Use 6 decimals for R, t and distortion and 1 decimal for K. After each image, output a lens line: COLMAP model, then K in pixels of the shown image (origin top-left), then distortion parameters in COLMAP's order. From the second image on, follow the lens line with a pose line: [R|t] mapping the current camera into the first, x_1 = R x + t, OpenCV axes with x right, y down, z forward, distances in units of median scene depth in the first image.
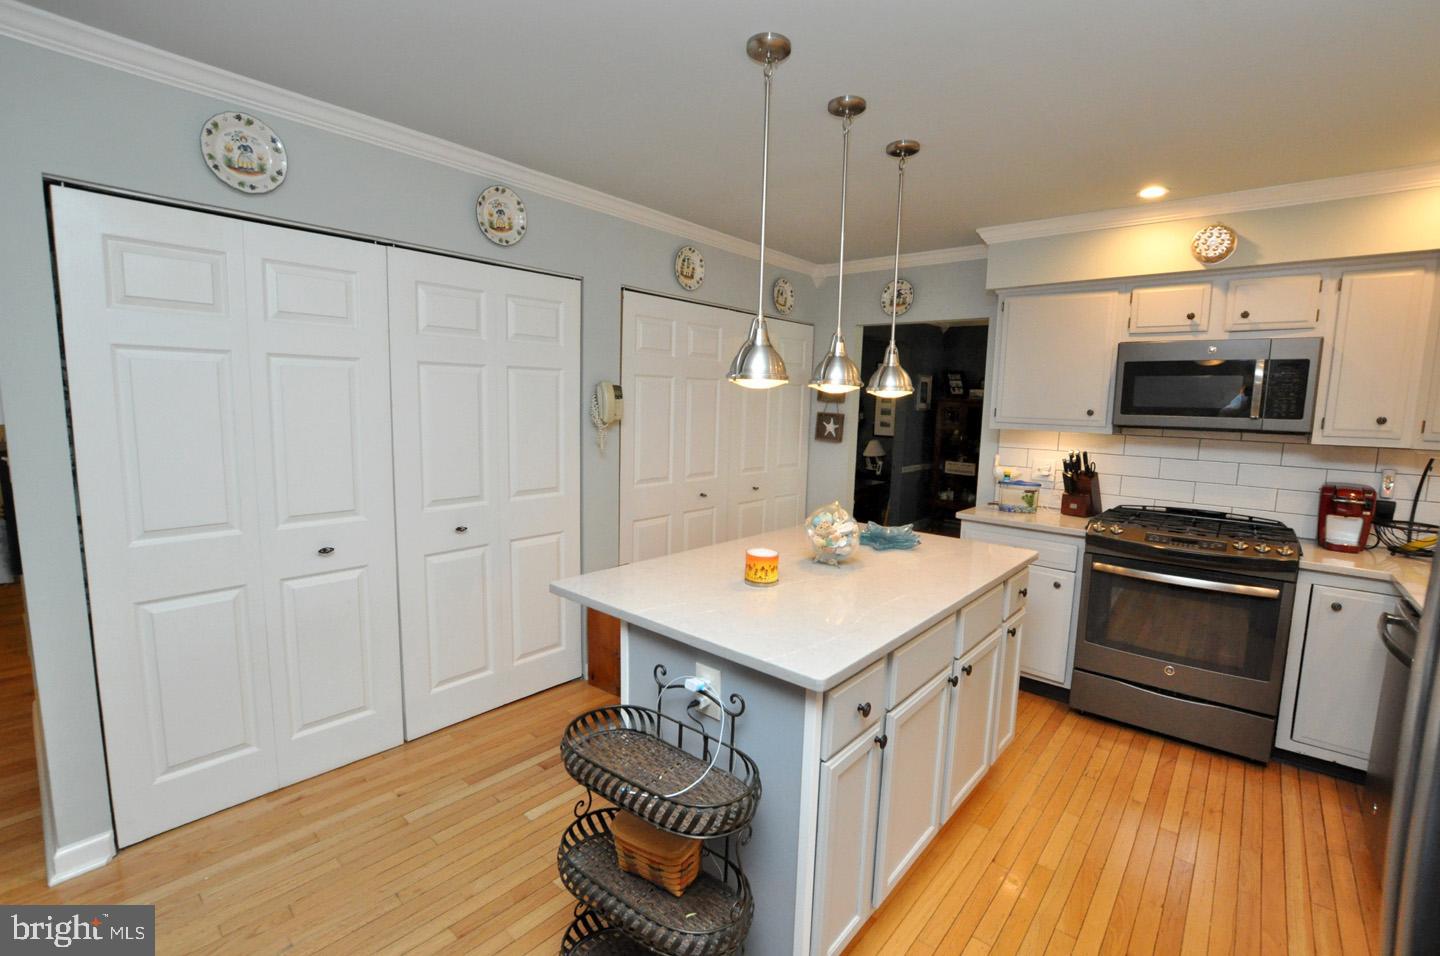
lens RADIAL K [[631.8, 0, 724.6], [0, 631.8, 478.4], [0, 0, 1]] dist [-0.033454, 0.004504]
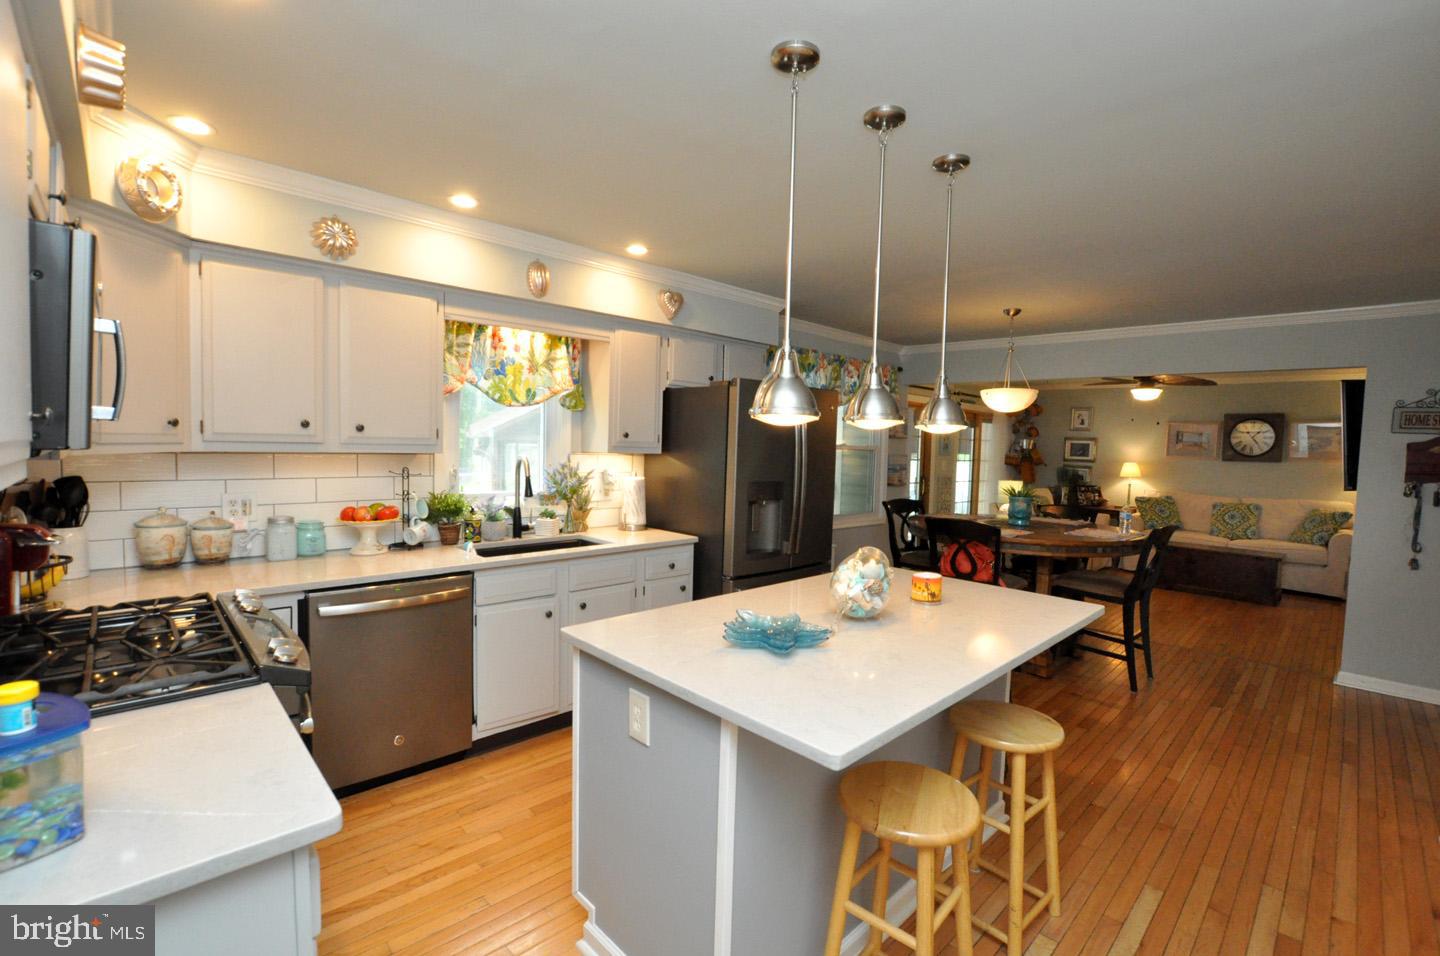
lens RADIAL K [[631.8, 0, 724.6], [0, 631.8, 478.4], [0, 0, 1]] dist [-0.033454, 0.004504]
pose [[-0.994442, -0.058765, 0.087359, 0.232063], [-0.042591, 0.983352, 0.176649, -0.166441], [-0.096285, 0.171947, -0.980389, 1.479940]]
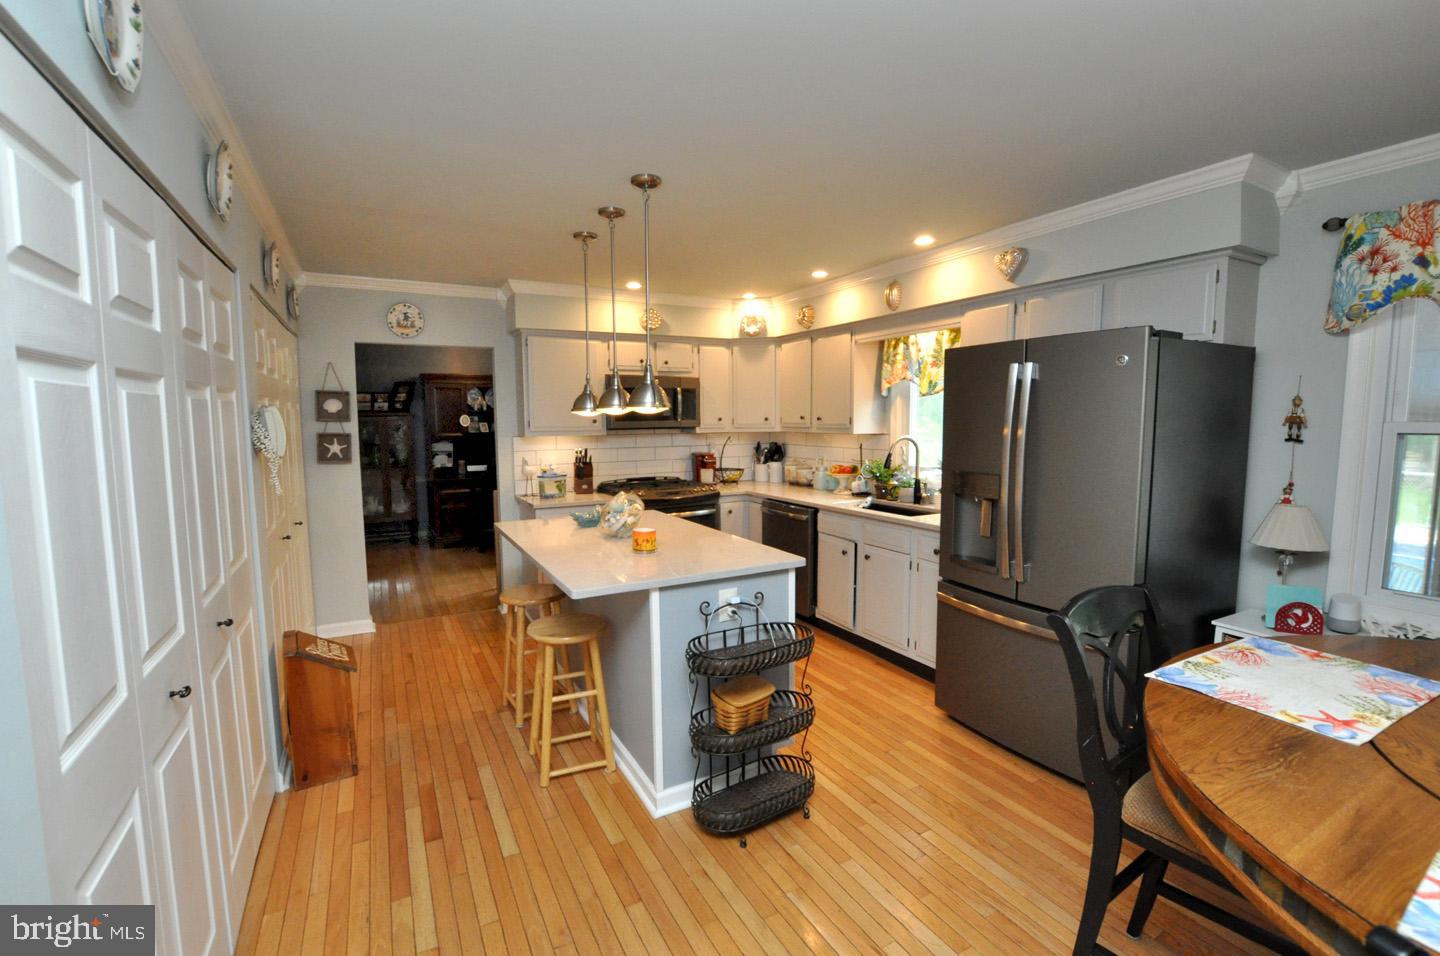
lens RADIAL K [[631.8, 0, 724.6], [0, 631.8, 478.4], [0, 0, 1]] dist [-0.033454, 0.004504]
pose [[0.346480, -0.119923, 0.930360, -0.818250], [0.128542, 0.988509, 0.079548, -0.059062], [-0.929208, 0.092028, 0.357914, 0.224756]]
